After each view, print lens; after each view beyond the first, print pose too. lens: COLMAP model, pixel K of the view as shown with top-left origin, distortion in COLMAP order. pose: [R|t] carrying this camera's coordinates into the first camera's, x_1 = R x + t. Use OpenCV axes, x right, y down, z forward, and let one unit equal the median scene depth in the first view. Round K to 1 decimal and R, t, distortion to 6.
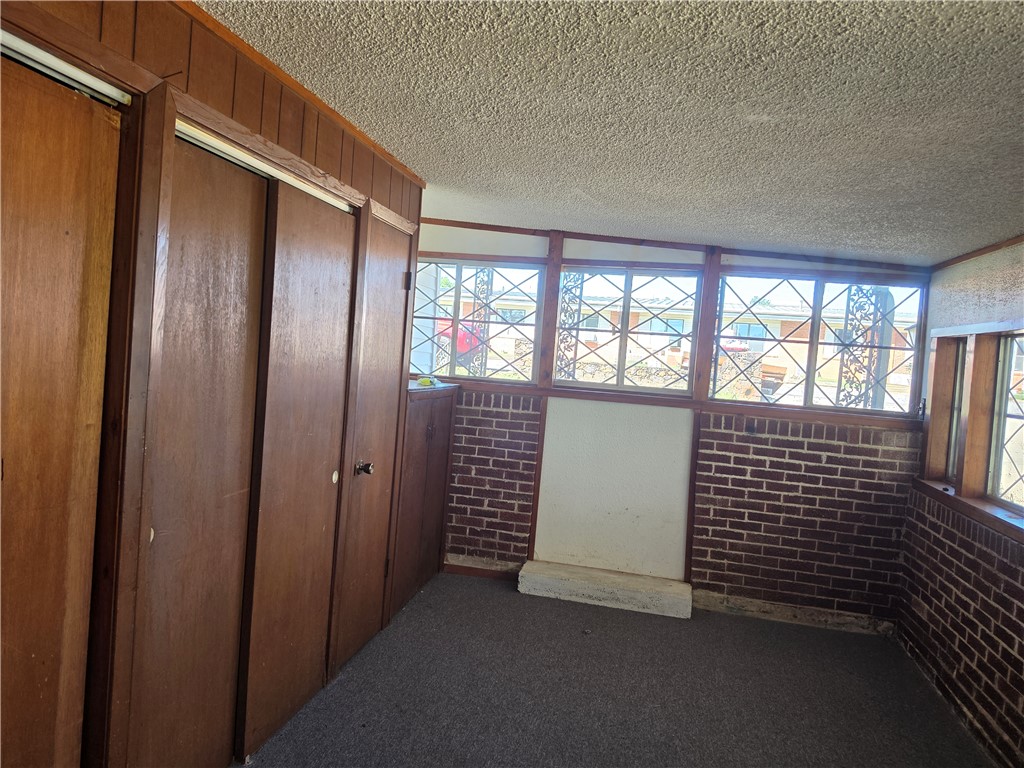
lens RADIAL K [[689.7, 0, 512.0], [0, 689.7, 384.0], [0, 0, 1]] dist [0.056760, -0.084980]
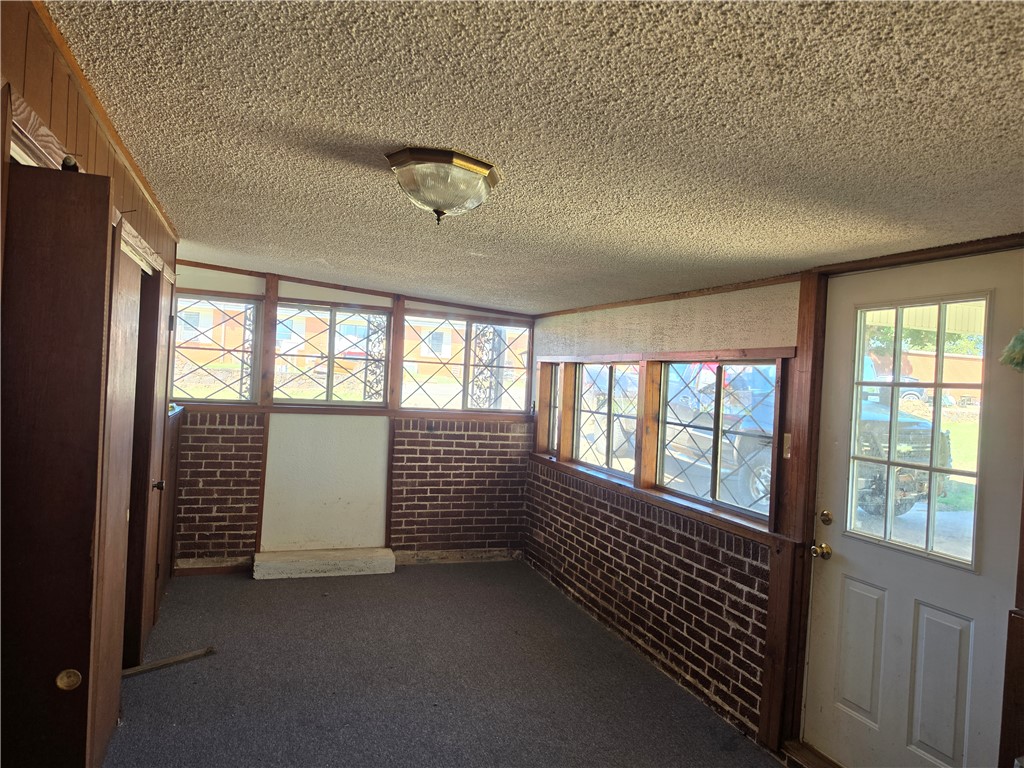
lens RADIAL K [[689.7, 0, 512.0], [0, 689.7, 384.0], [0, 0, 1]] dist [0.056760, -0.084980]
pose [[0.849050, -0.037696, 0.526965, -0.236129], [0.033779, 0.999284, 0.017057, -0.040815], [-0.527231, 0.003318, 0.849716, -0.253357]]
